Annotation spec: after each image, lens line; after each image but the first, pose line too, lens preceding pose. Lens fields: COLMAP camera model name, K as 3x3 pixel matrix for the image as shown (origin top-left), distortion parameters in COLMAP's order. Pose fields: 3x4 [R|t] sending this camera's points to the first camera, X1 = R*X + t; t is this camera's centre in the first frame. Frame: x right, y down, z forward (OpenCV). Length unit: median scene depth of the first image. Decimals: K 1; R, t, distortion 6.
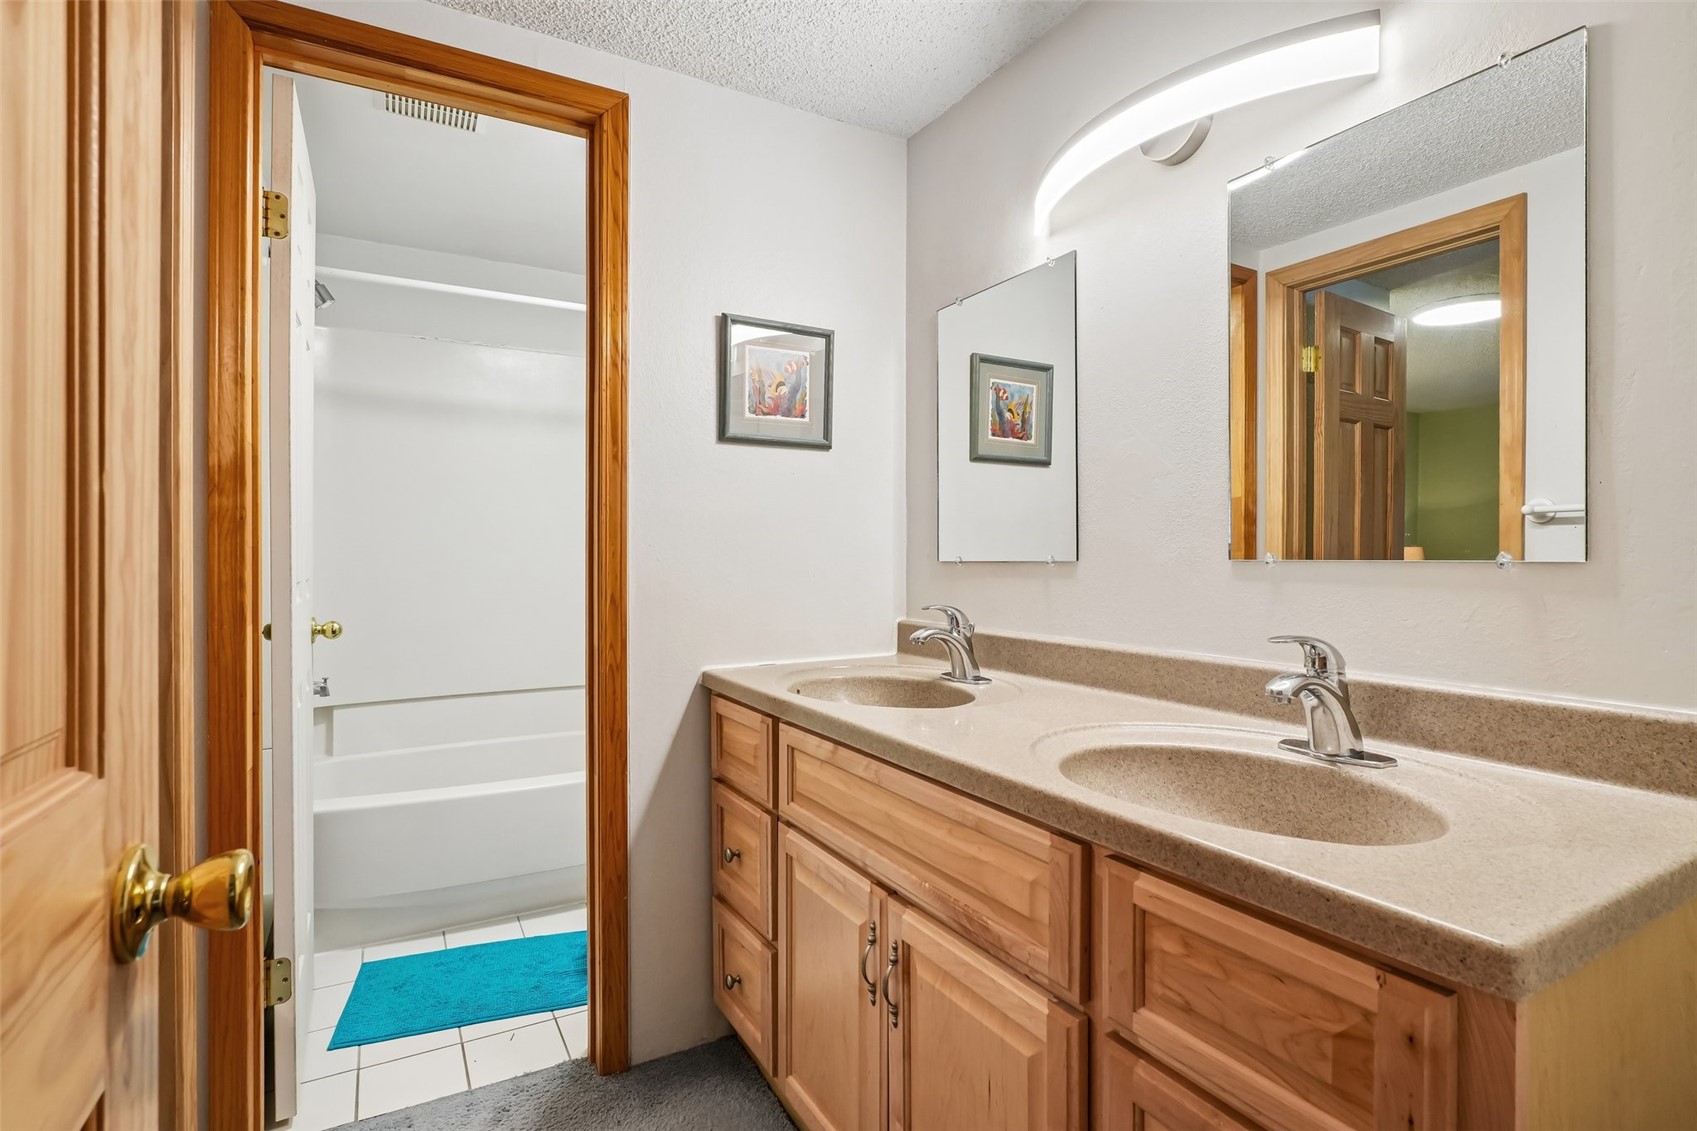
lens RADIAL K [[842.7, 0, 848.5], [0, 842.7, 565.5], [0, 0, 1]] dist [-0.002870, -0.000719]
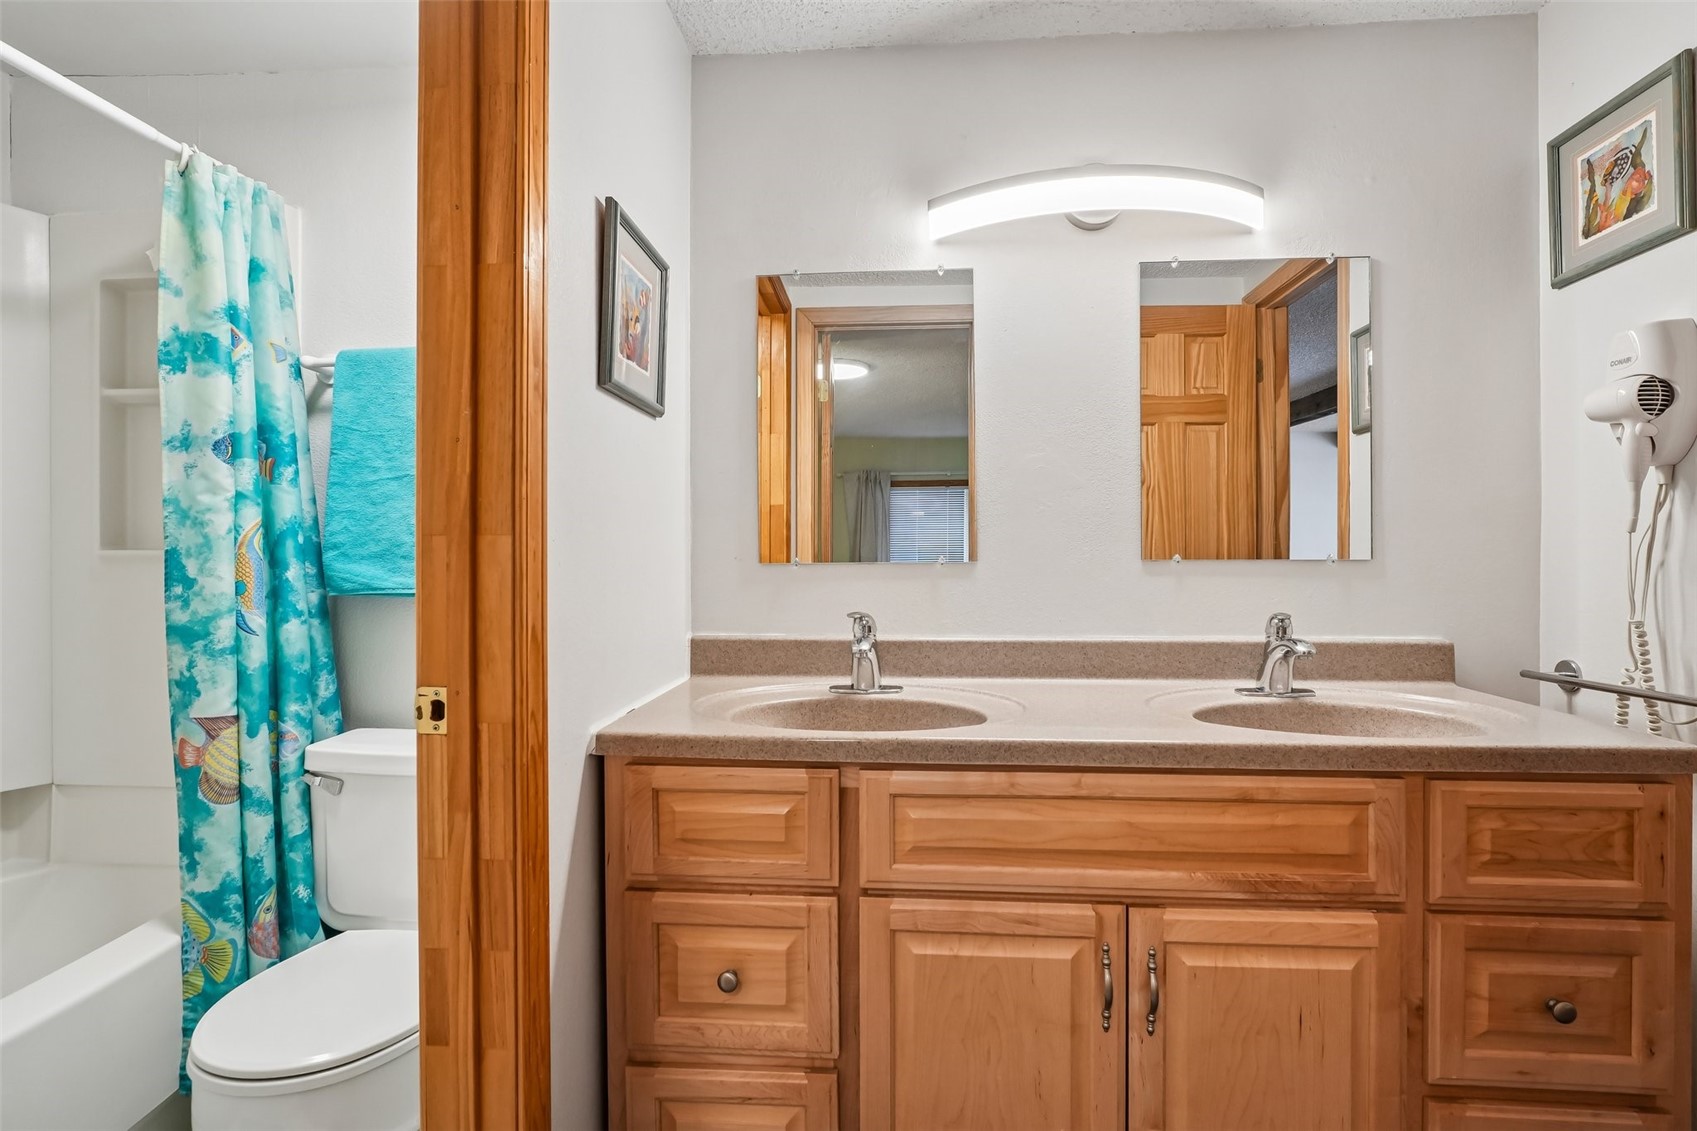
lens RADIAL K [[842.7, 0, 848.5], [0, 842.7, 565.5], [0, 0, 1]] dist [-0.002870, -0.000719]
pose [[0.554106, -0.007253, 0.832415, -0.746989], [0.011206, 0.999936, 0.001253, -0.004503], [-0.832371, 0.008633, 0.554152, 0.580596]]
